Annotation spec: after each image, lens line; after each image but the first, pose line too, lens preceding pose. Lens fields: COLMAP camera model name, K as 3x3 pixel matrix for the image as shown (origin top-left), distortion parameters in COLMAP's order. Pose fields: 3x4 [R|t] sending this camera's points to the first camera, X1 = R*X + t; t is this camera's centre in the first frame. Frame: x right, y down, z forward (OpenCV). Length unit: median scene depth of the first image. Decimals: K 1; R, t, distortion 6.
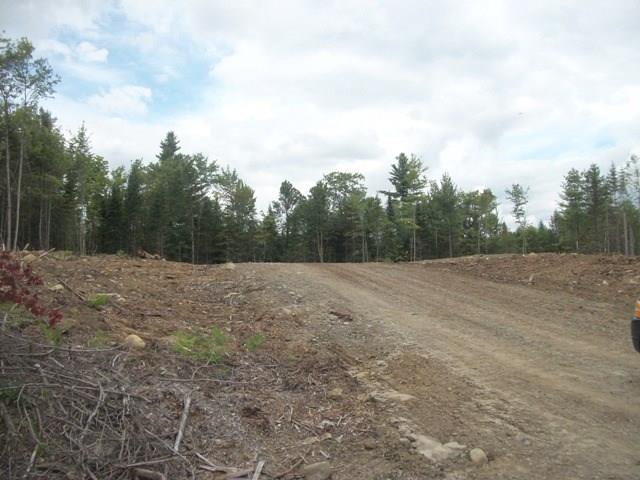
lens RADIAL K [[590.3, 0, 320.0], [0, 590.3, 240.0], [0, 0, 1]] dist [-0.119501, -0.002425]
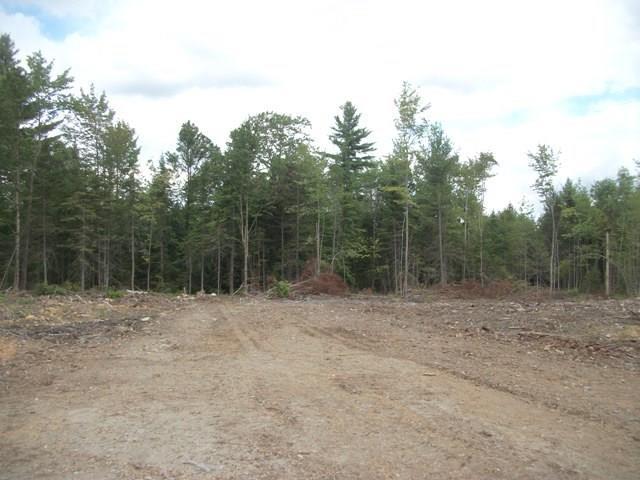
lens RADIAL K [[590.3, 0, 320.0], [0, 590.3, 240.0], [0, 0, 1]] dist [-0.119501, -0.002425]
pose [[0.982481, 0.028487, 0.184171, -0.032257], [-0.035800, 0.998692, 0.036506, -0.001312], [-0.182890, -0.042460, 0.982216, 0.363869]]
